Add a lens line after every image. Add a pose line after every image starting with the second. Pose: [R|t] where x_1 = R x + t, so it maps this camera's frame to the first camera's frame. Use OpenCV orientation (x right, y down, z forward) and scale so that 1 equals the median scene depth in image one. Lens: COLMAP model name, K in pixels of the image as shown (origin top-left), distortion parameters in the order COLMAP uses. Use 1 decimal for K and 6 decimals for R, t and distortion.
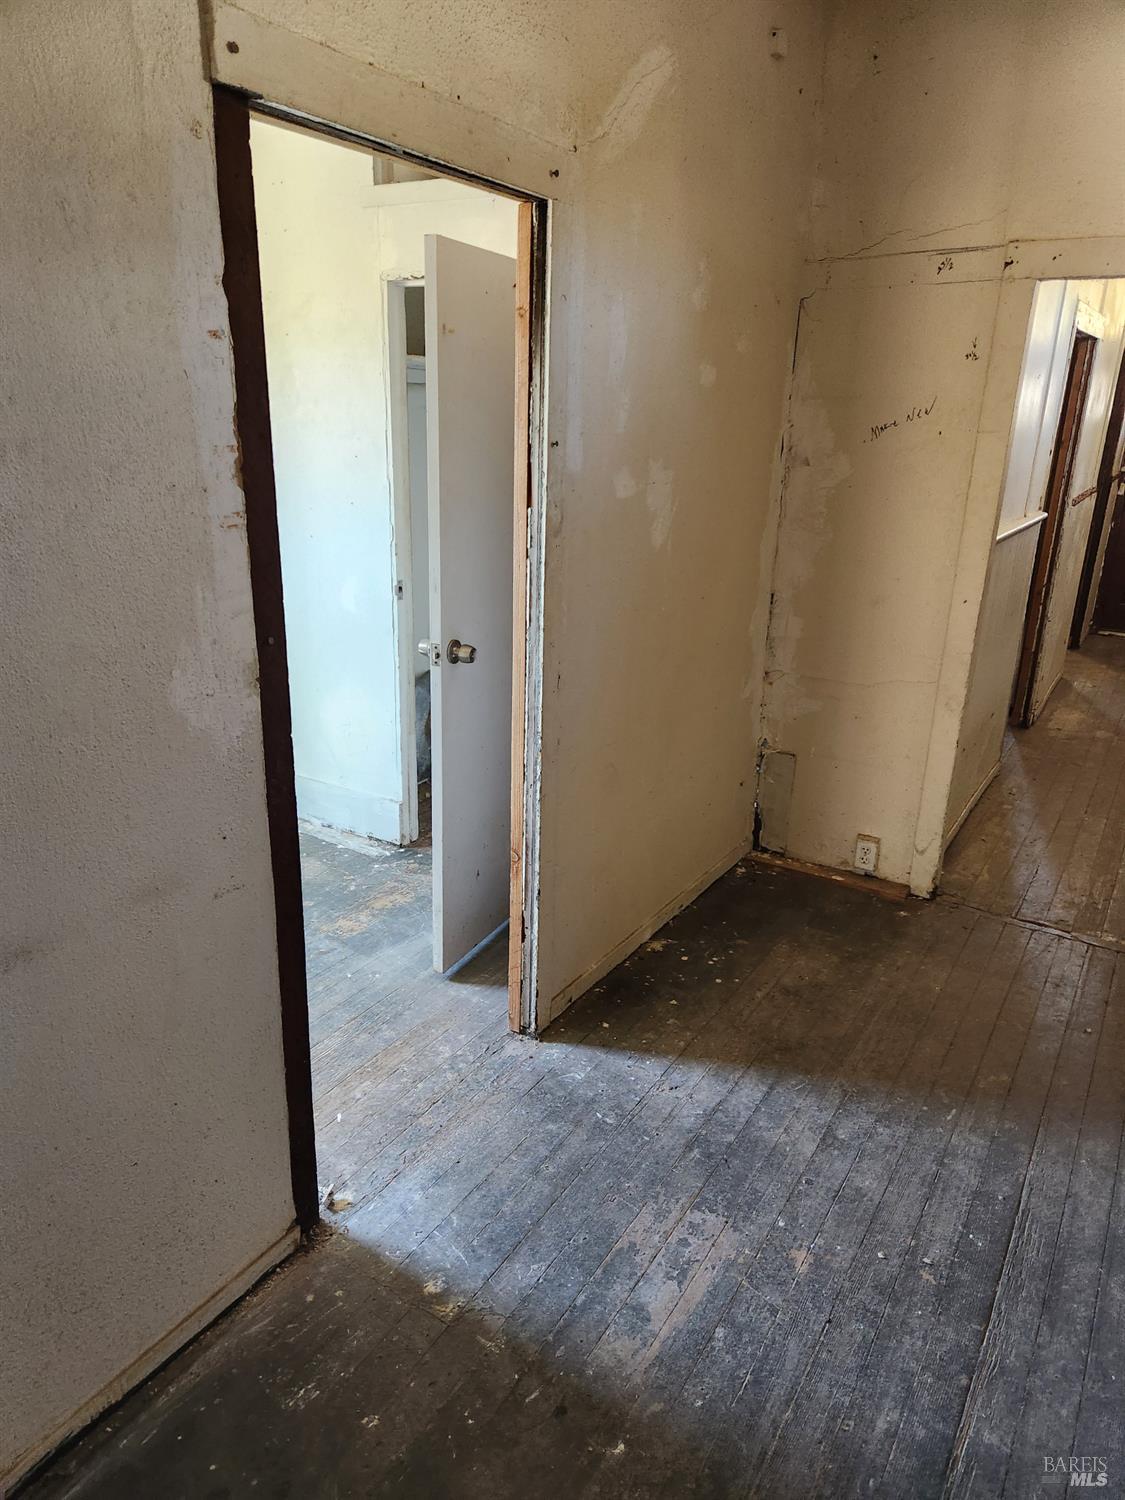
lens RADIAL K [[1014.7, 0, 568.3], [0, 1014.7, 756.3], [0, 0, 1]] dist [0.069436, -0.063225]
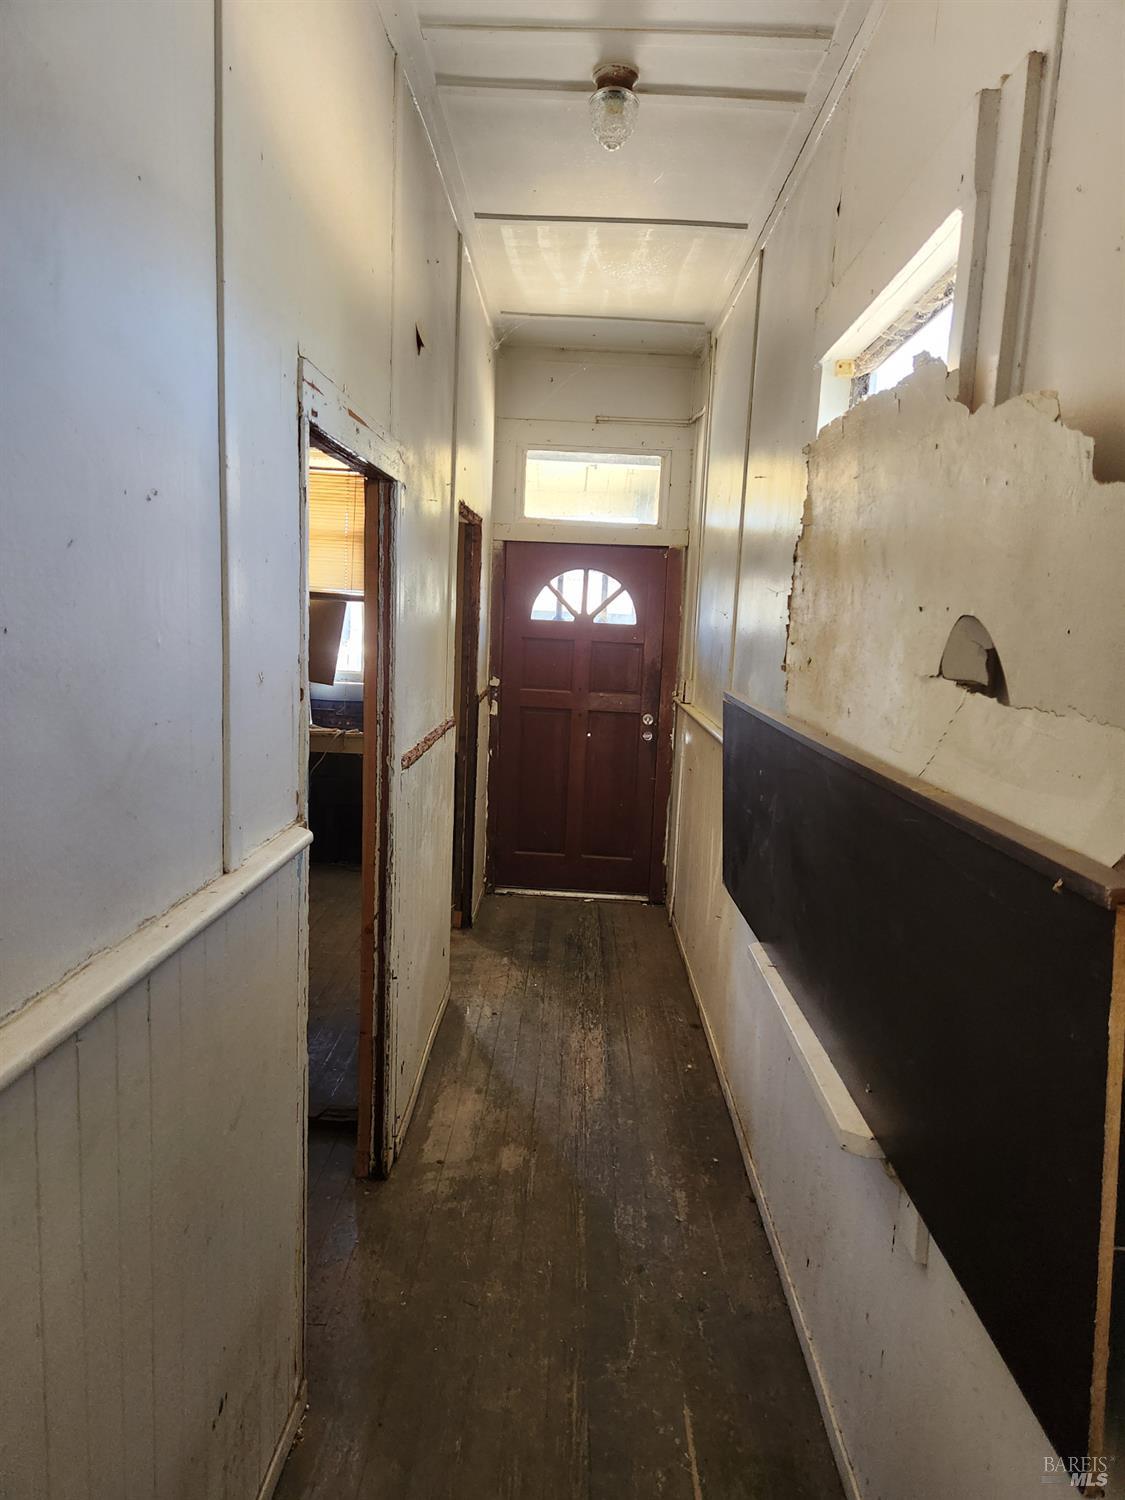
lens RADIAL K [[1014.7, 0, 568.4], [0, 1014.7, 750.9], [0, 0, 1]] dist [0.069436, -0.063225]
pose [[0.860186, -0.057115, 0.506771, 0.260574], [0.148956, 0.978515, -0.142553, -0.145996], [-0.487741, 0.198108, 0.850213, 0.440899]]
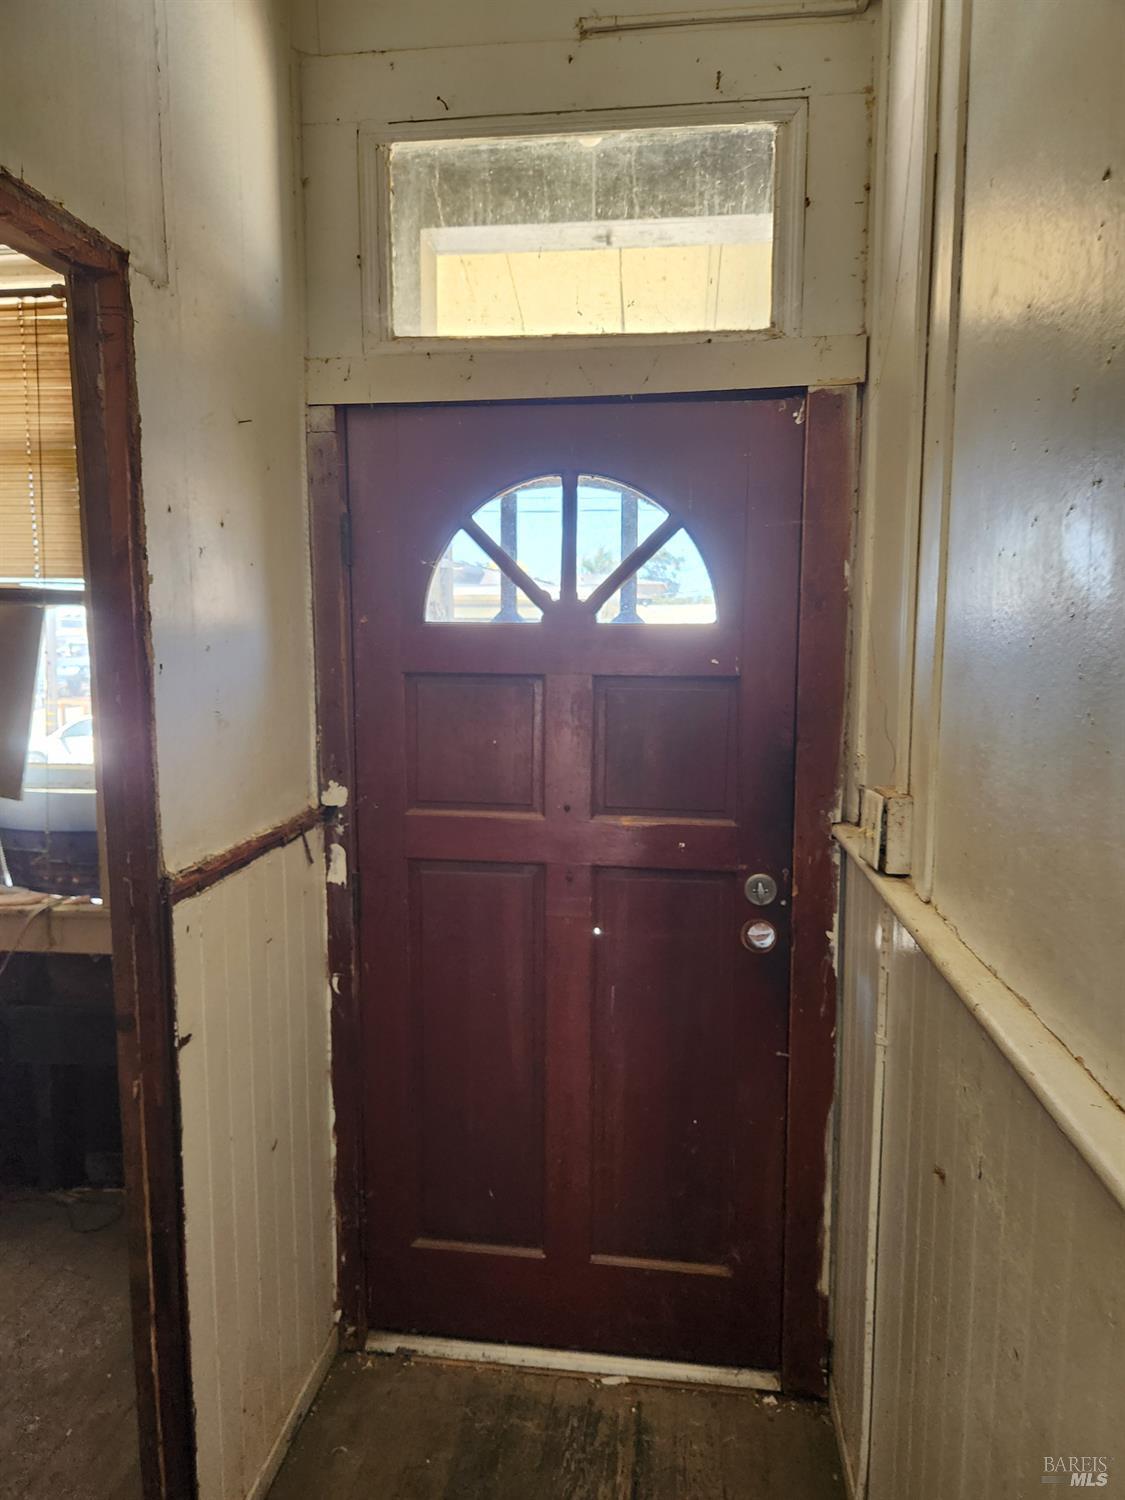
lens RADIAL K [[1014.7, 0, 554.5], [0, 1014.7, 755.9], [0, 0, 1]] dist [0.069436, -0.063225]
pose [[0.909535, -0.070256, 0.409645, 0.625264], [0.159476, 0.969160, -0.187870, -0.295296], [-0.383813, 0.236203, 0.892690, 0.941001]]
